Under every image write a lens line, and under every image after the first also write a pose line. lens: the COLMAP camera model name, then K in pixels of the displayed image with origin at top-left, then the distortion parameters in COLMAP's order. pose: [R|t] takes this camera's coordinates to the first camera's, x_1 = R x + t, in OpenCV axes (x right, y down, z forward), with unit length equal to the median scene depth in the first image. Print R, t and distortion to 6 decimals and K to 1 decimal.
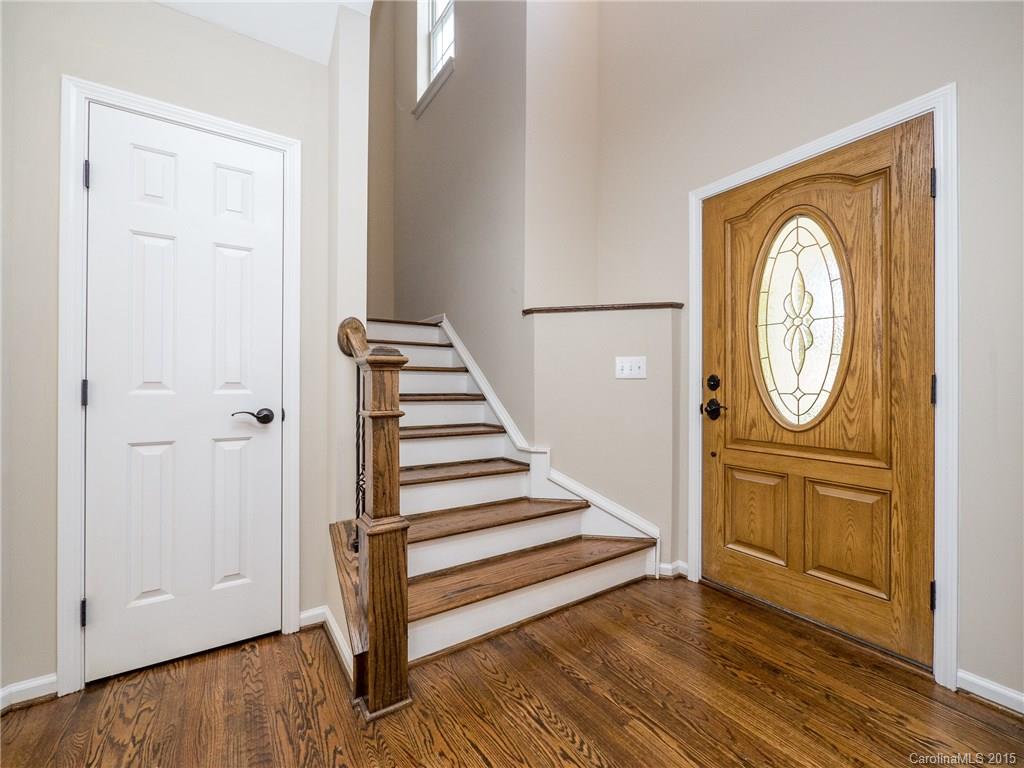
lens RADIAL K [[435.5, 0, 516.1], [0, 435.5, 384.6], [0, 0, 1]] dist [-0.000630, -0.000045]
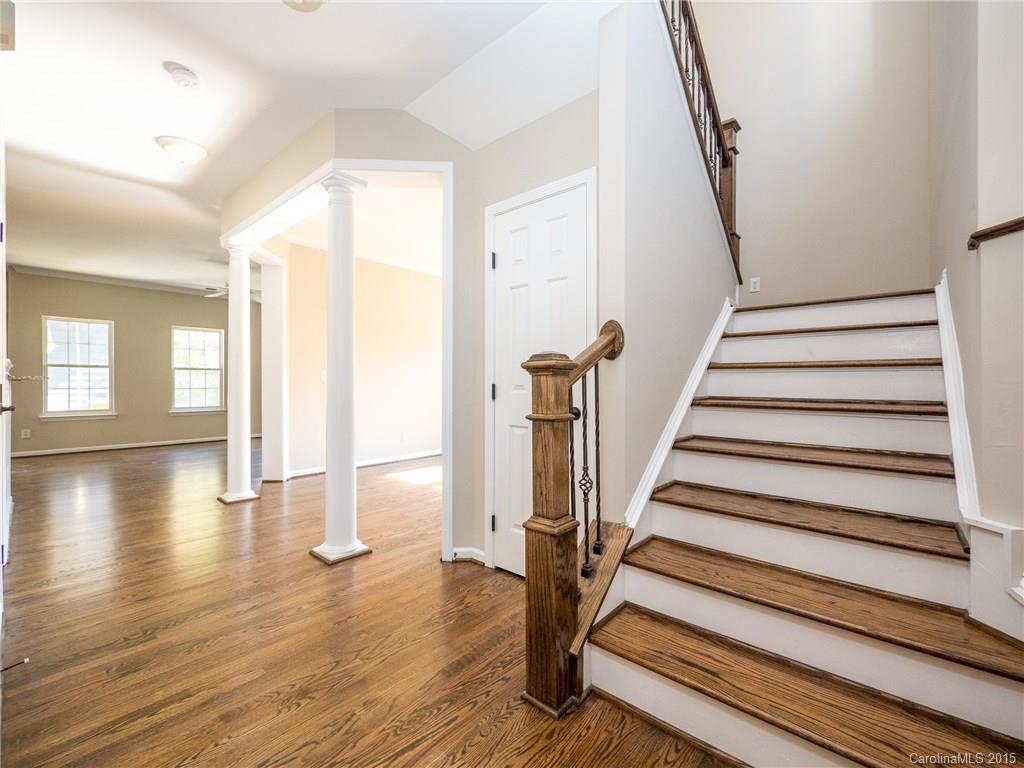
lens RADIAL K [[439.8, 0, 507.7], [0, 439.8, 383.3], [0, 0, 1]] dist [-0.001869, -0.000055]
pose [[0.246300, -0.002613, -0.969190, 0.511237], [0.006990, 0.999975, -0.000920, -0.008665], [0.969168, -0.006548, 0.246312, 0.494925]]
